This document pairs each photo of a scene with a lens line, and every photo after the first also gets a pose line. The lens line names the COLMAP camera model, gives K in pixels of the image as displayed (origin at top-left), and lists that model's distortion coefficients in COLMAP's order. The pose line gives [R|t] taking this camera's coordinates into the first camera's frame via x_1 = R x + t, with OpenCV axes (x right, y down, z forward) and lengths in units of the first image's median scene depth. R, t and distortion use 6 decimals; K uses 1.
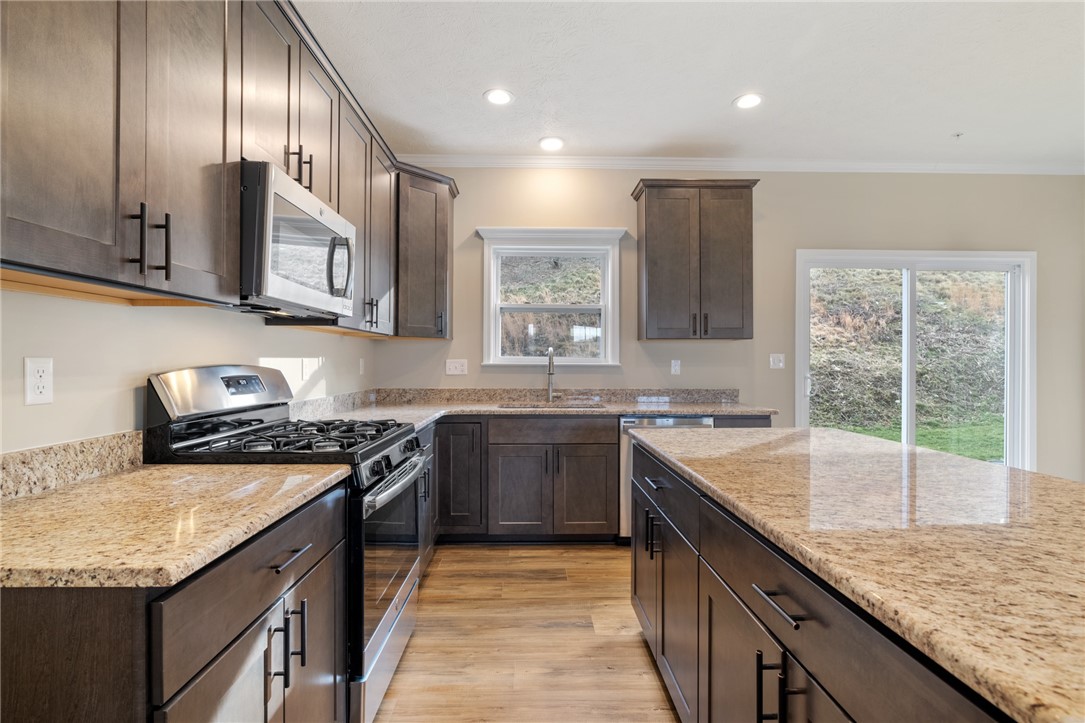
lens RADIAL K [[510.7, 0, 542.8], [0, 510.7, 361.0], [0, 0, 1]] dist [-0.002037, -0.000428]
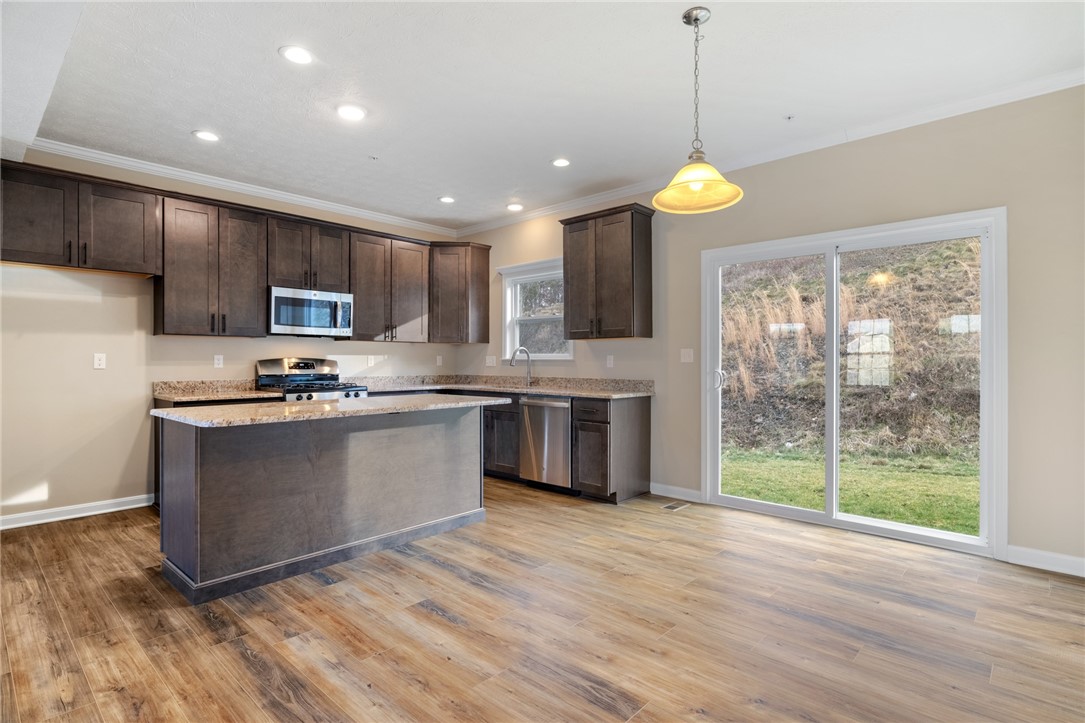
lens RADIAL K [[543.1, 0, 541.0], [0, 543.1, 359.7], [0, 0, 1]] dist [-0.002680, 0.000403]
pose [[0.719638, -0.003737, -0.694339, 1.133579], [0.000502, 0.999988, -0.004862, 0.015848], [0.694349, 0.003150, 0.719631, -0.058346]]
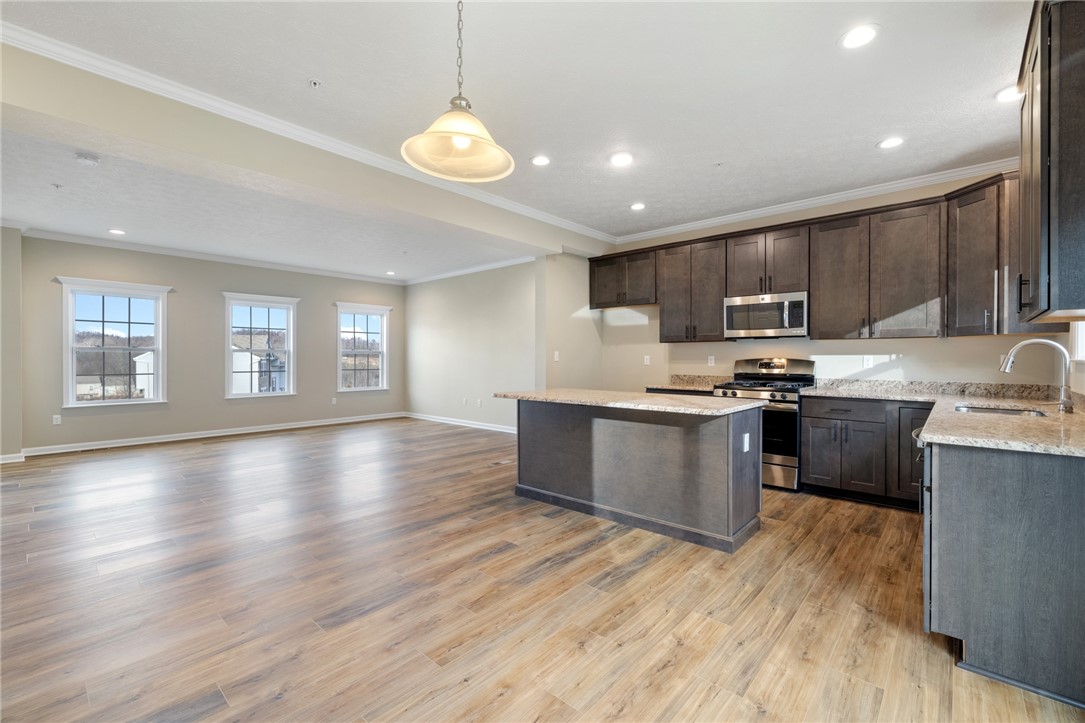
lens RADIAL K [[462.3, 0, 543.2], [0, 462.3, 360.9], [0, 0, 1]] dist [0.002723, -0.000274]
pose [[-0.682792, 0.003092, -0.730607, 1.078687], [-0.003040, 0.999970, 0.007073, 0.003933], [0.730607, 0.007051, -0.682762, 0.949194]]
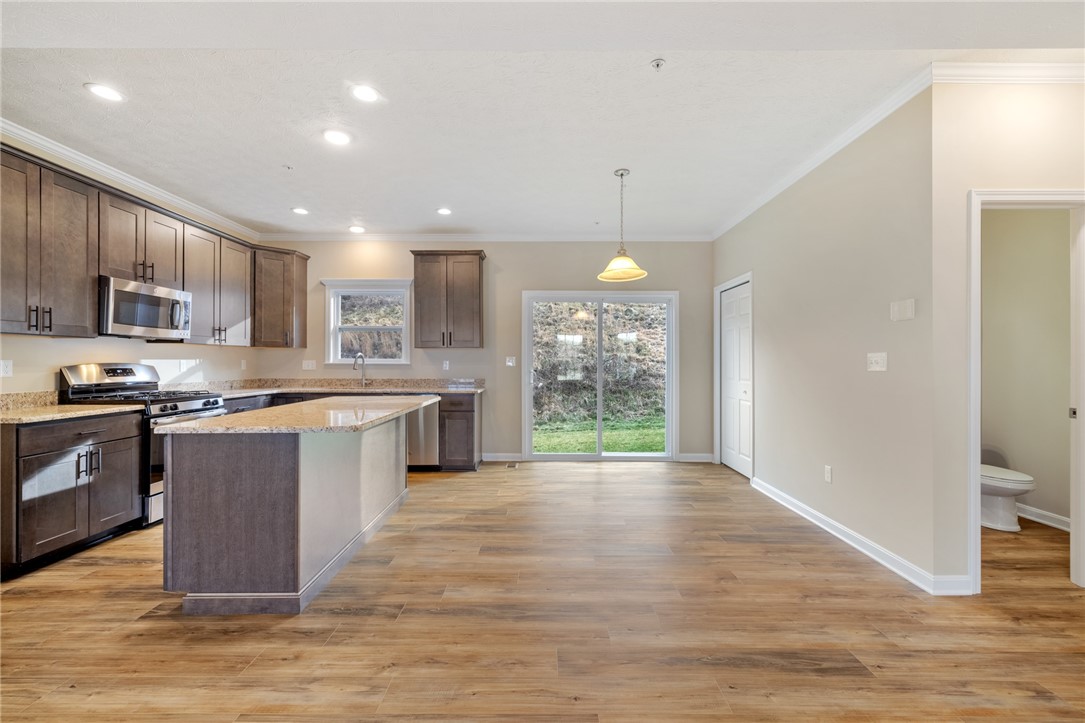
lens RADIAL K [[462.3, 0, 543.5], [0, 462.3, 360.3], [0, 0, 1]] dist [0.002723, -0.000274]
pose [[0.999726, -0.001102, -0.023384, 0.646874], [0.001022, 0.999994, -0.003450, 0.002126], [0.023388, 0.003425, 0.999721, -0.468931]]
